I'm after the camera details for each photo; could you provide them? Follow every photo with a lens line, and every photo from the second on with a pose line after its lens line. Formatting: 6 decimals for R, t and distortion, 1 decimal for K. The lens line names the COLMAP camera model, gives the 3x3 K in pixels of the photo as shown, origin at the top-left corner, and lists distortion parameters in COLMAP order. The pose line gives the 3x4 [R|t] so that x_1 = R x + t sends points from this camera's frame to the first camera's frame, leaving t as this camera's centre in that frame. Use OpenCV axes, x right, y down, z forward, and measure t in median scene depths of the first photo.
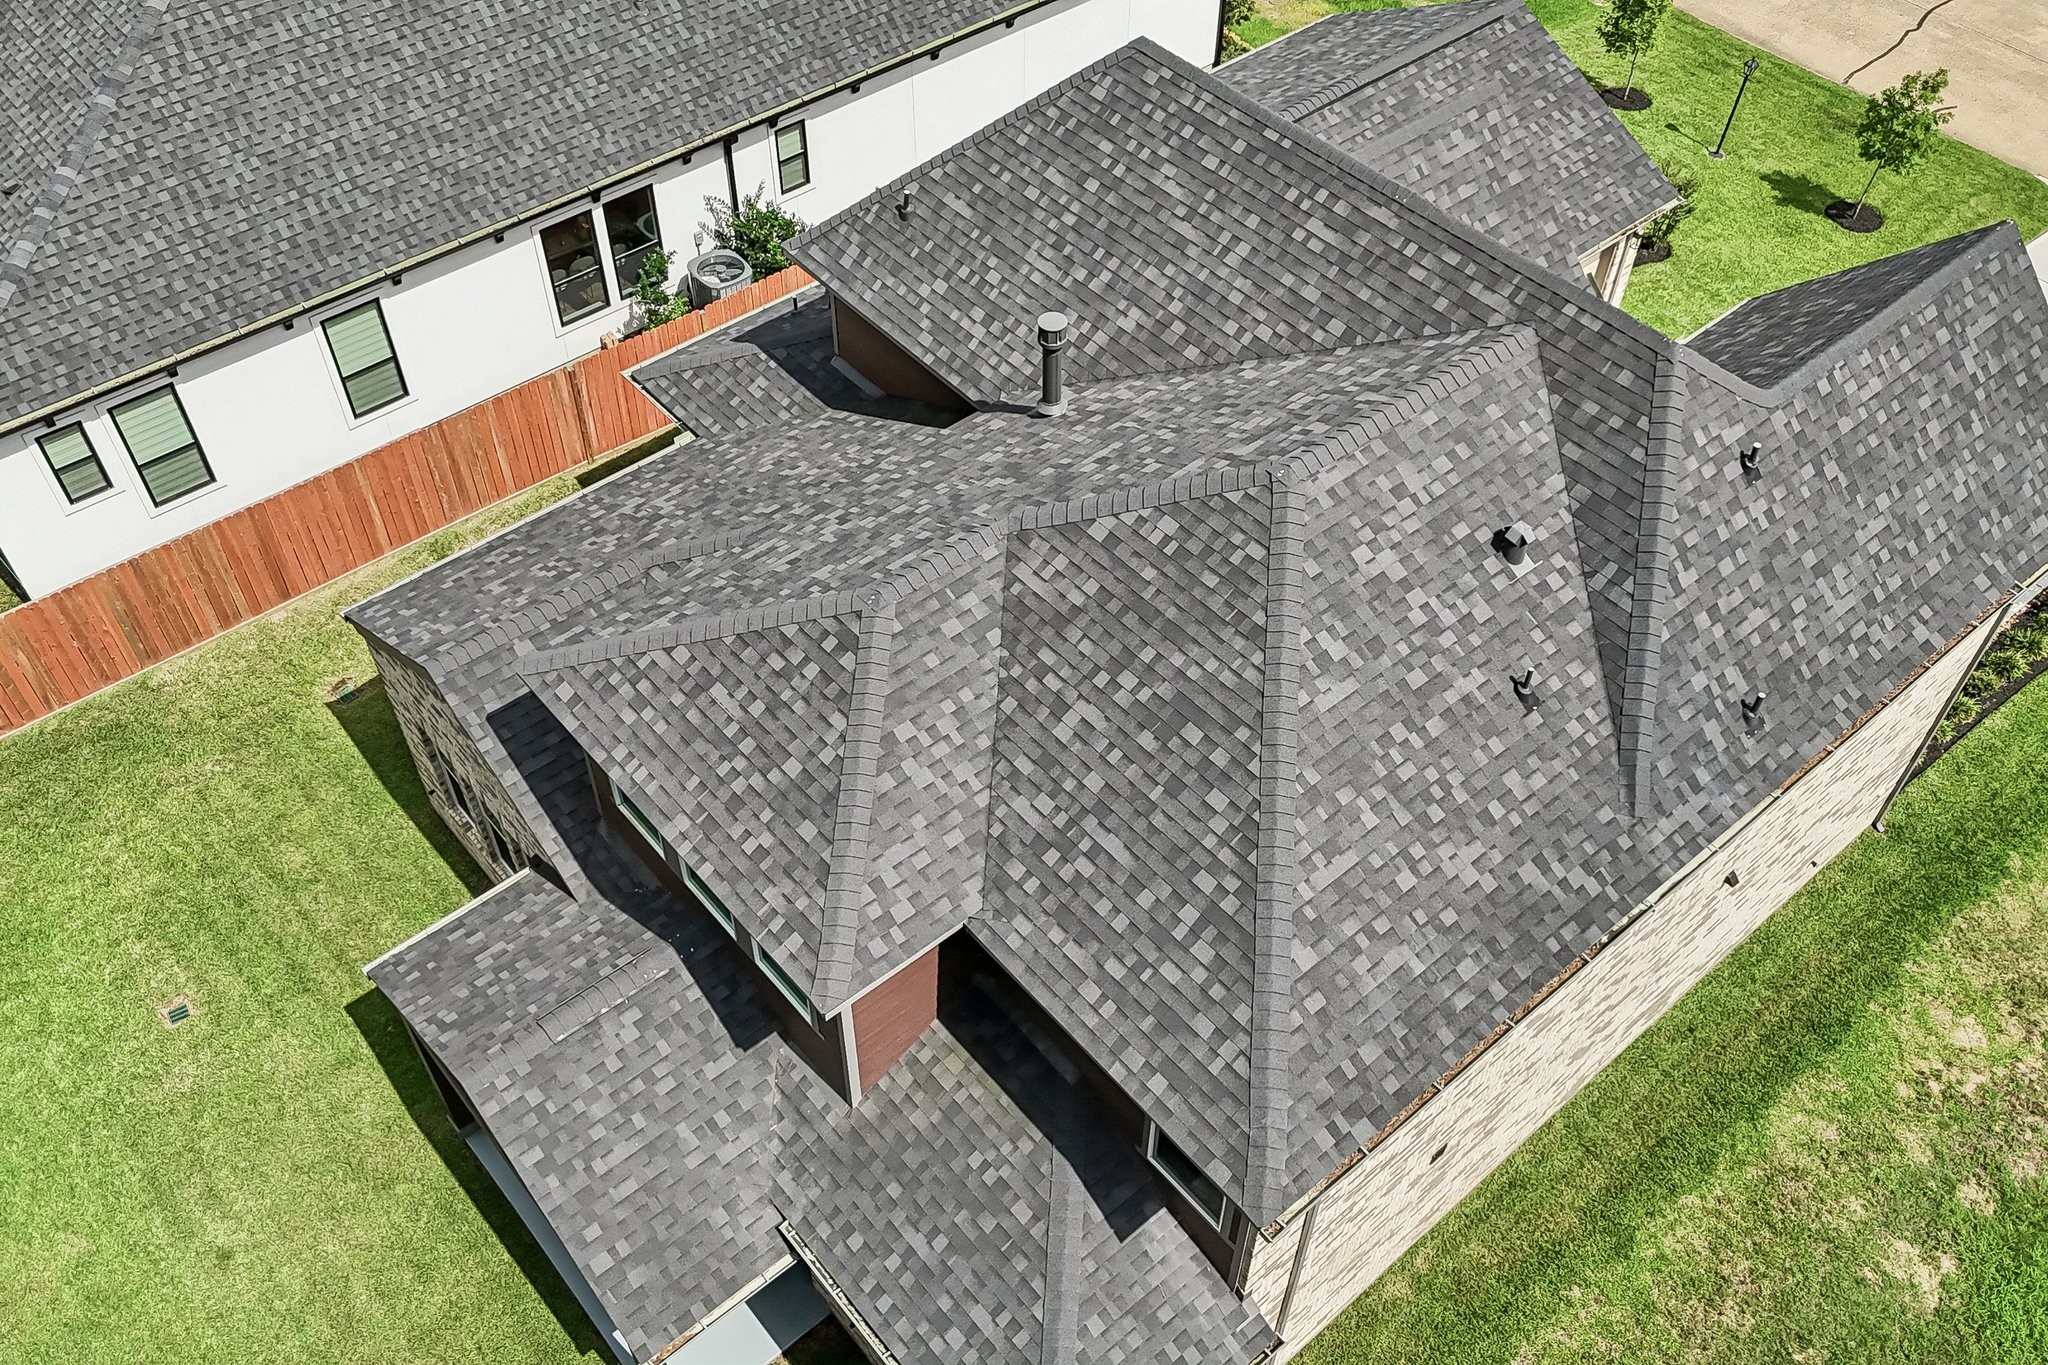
lens RADIAL K [[1709.9, 0, 959.6], [0, 1709.9, 718.5], [0, 0, 1]] dist [0.063952, -0.061565]
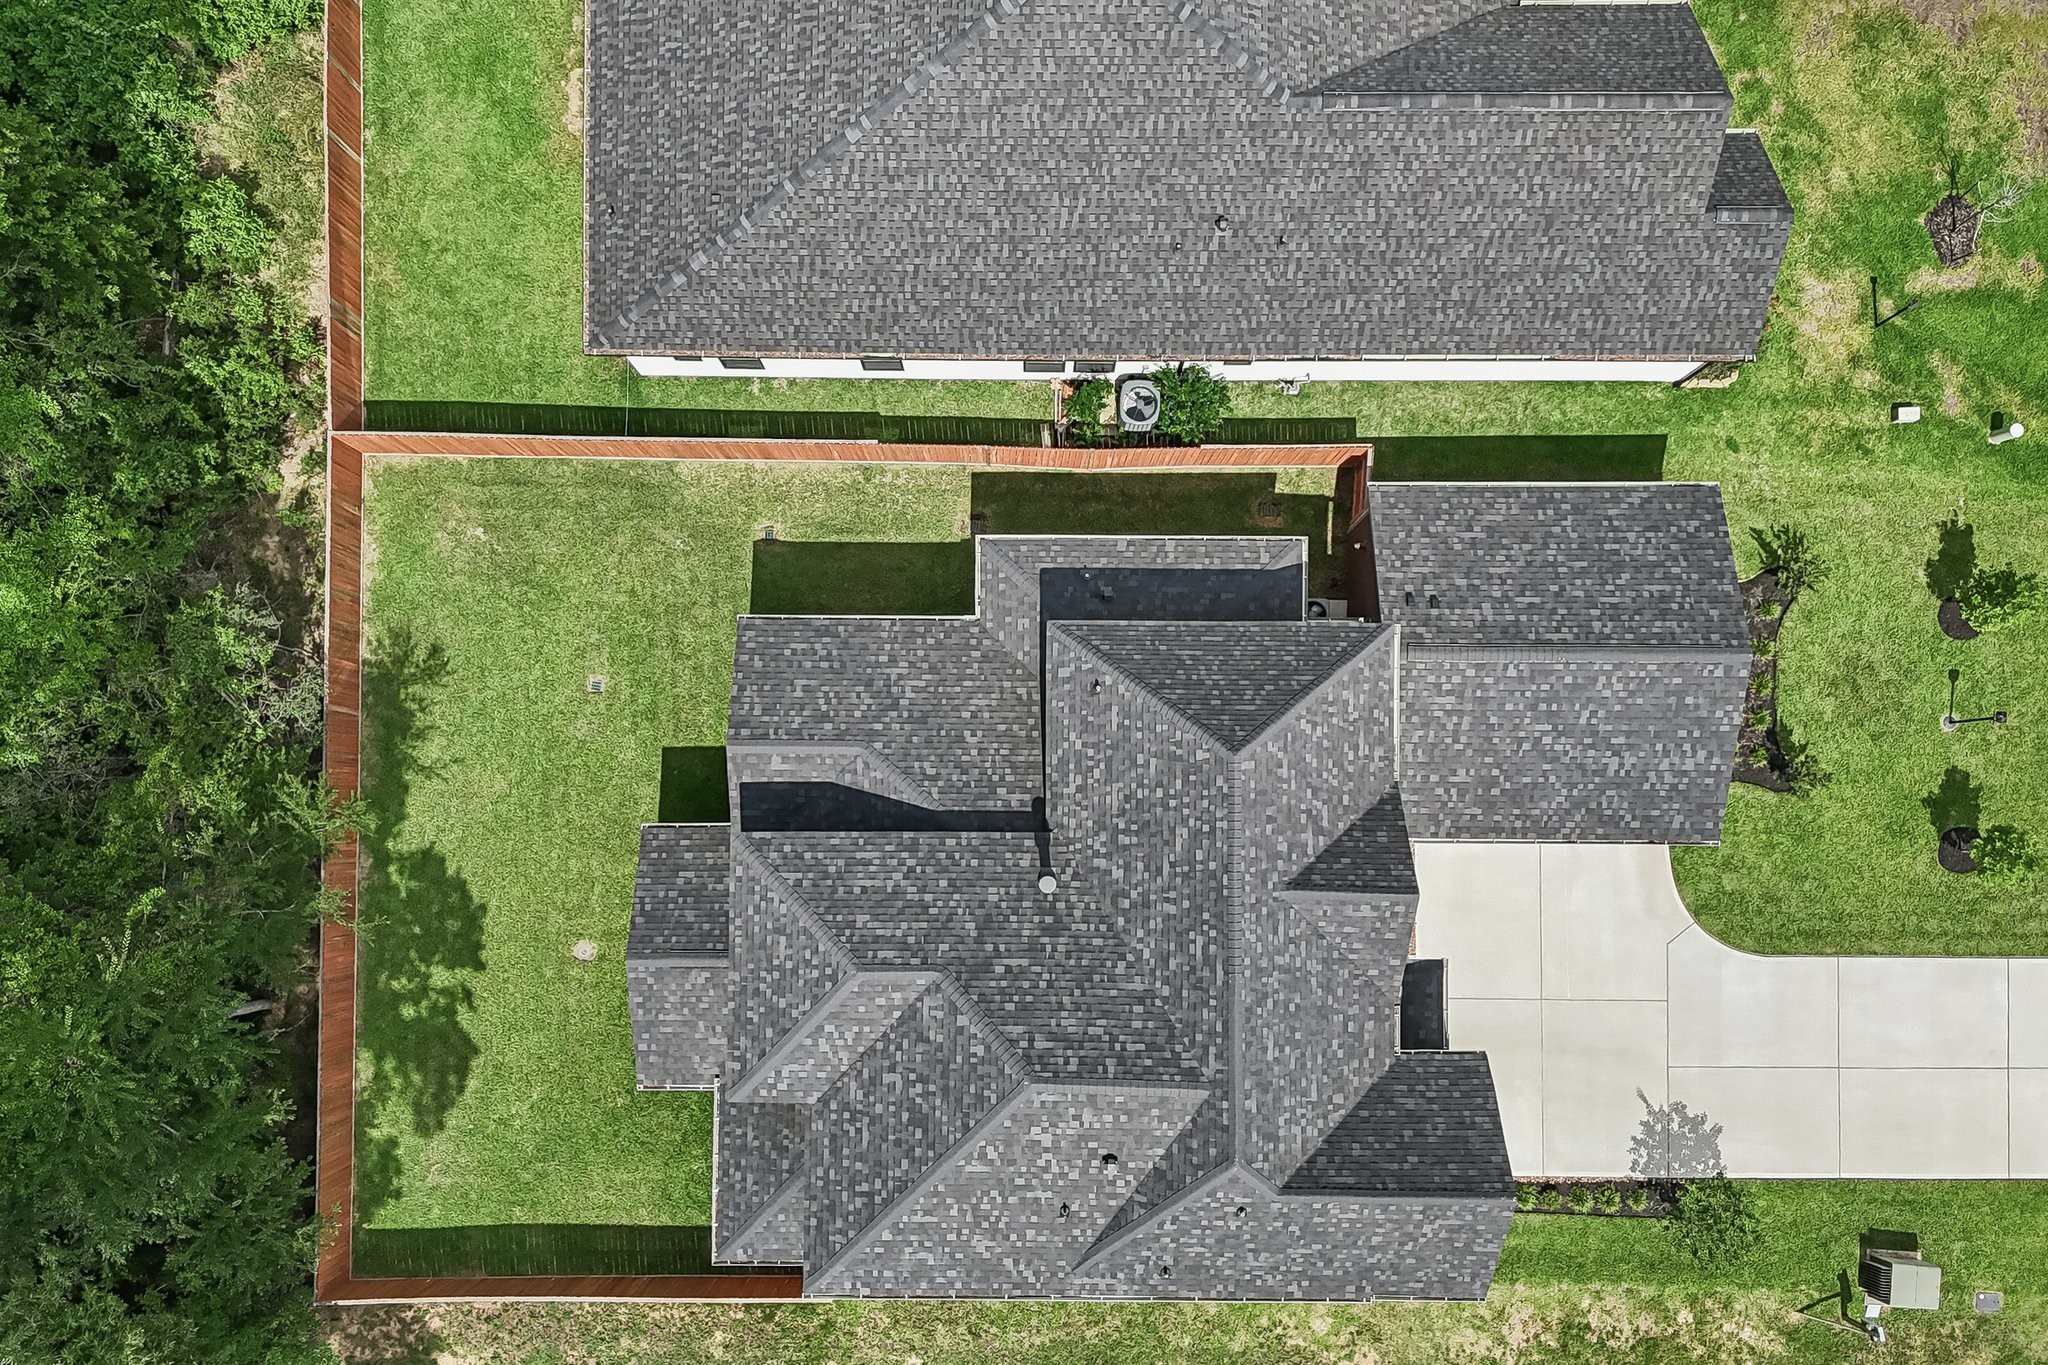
lens RADIAL K [[1709.9, 0, 1007.1], [0, 1709.9, 680.4], [0, 0, 1]] dist [0.063952, -0.061565]
pose [[0.773675, 0.631559, -0.050599, -0.021818], [-0.473680, 0.629606, 0.615811, -1.366125], [0.420779, -0.452470, 0.786267, -0.309312]]
